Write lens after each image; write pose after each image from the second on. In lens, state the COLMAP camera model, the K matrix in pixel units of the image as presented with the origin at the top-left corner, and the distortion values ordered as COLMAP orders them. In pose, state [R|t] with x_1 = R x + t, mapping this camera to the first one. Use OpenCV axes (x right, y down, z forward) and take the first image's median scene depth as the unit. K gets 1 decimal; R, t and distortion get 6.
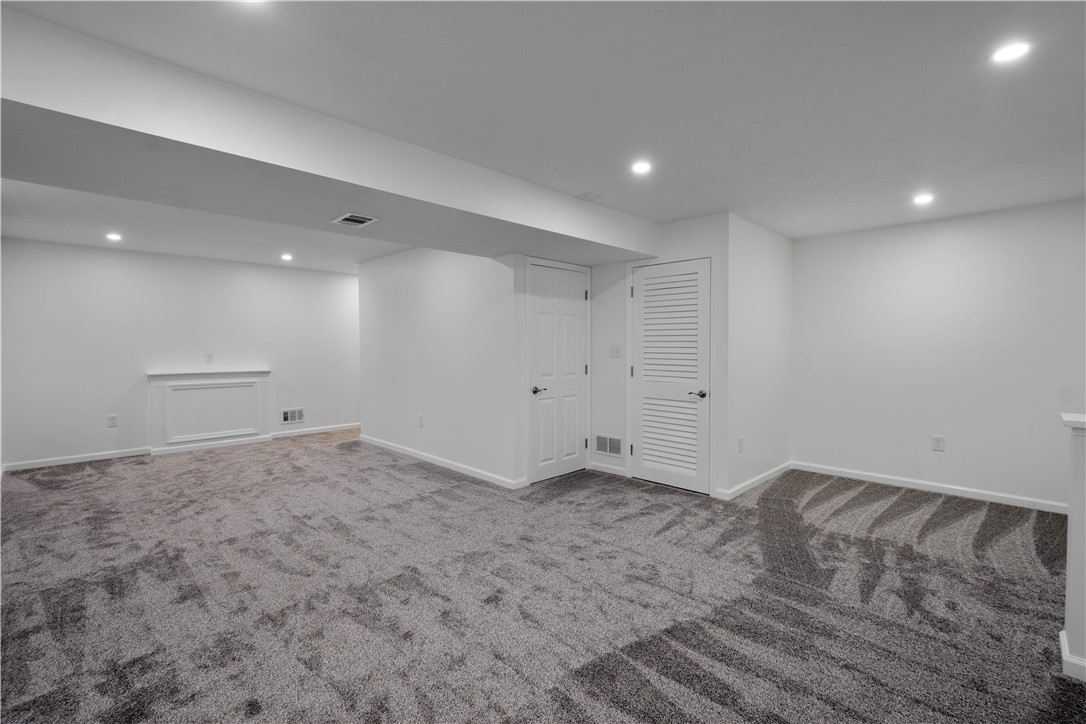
lens RADIAL K [[475.5, 0, 547.0], [0, 475.5, 355.0], [0, 0, 1]] dist [0.000861, -0.000653]
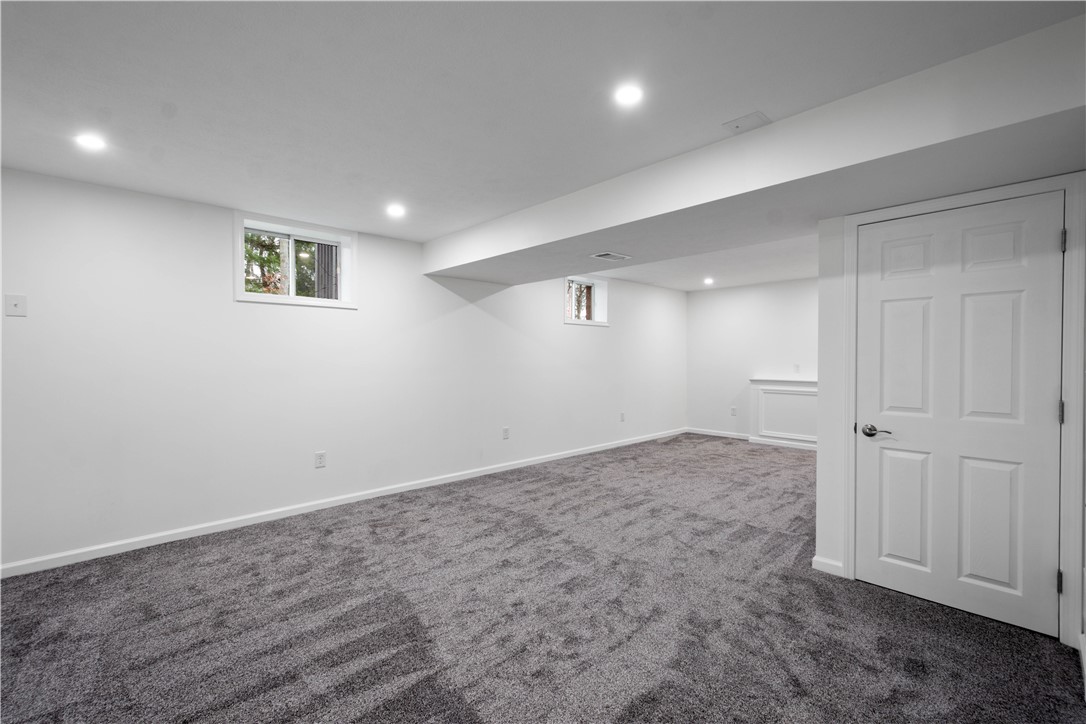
lens RADIAL K [[475.3, 0, 544.6], [0, 475.3, 364.7], [0, 0, 1]] dist [0.001007, -0.000094]
pose [[-0.029818, 0.017728, -0.999398, 0.798169], [-0.020002, 0.999632, 0.018329, -0.017246], [0.999355, 0.020536, -0.029452, 0.815995]]
